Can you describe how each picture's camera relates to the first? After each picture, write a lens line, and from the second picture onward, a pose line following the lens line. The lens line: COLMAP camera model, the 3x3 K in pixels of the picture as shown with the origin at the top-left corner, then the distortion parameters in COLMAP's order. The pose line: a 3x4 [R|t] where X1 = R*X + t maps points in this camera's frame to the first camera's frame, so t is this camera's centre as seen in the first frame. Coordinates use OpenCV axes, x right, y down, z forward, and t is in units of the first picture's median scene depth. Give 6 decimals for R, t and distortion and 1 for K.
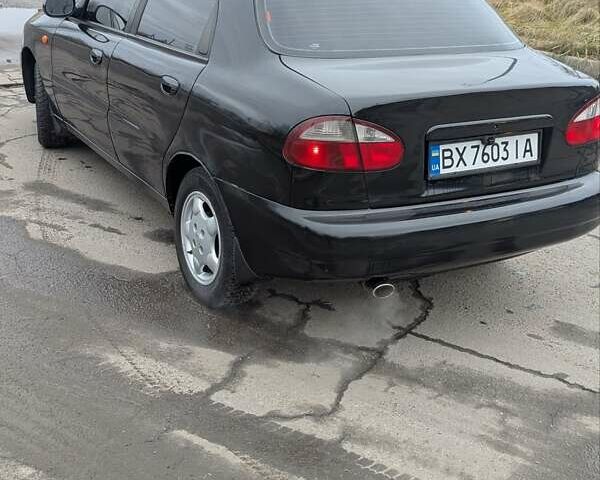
lens RADIAL K [[883.8, 0, 300.1], [0, 883.8, 240.7], [0, 0, 1]] dist [0.063629, 0.000000]
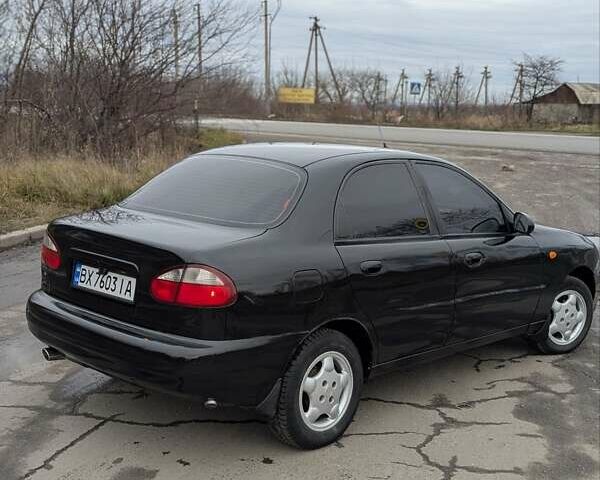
lens RADIAL K [[883.8, 0, 300.8], [0, 883.8, 241.2], [0, 0, 1]] dist [0.063629, 0.000000]
pose [[0.226370, 0.082853, -0.970511, 1.501532], [-0.374675, 0.927120, -0.008244, -0.245528], [0.899097, 0.365492, 0.240915, 0.903728]]
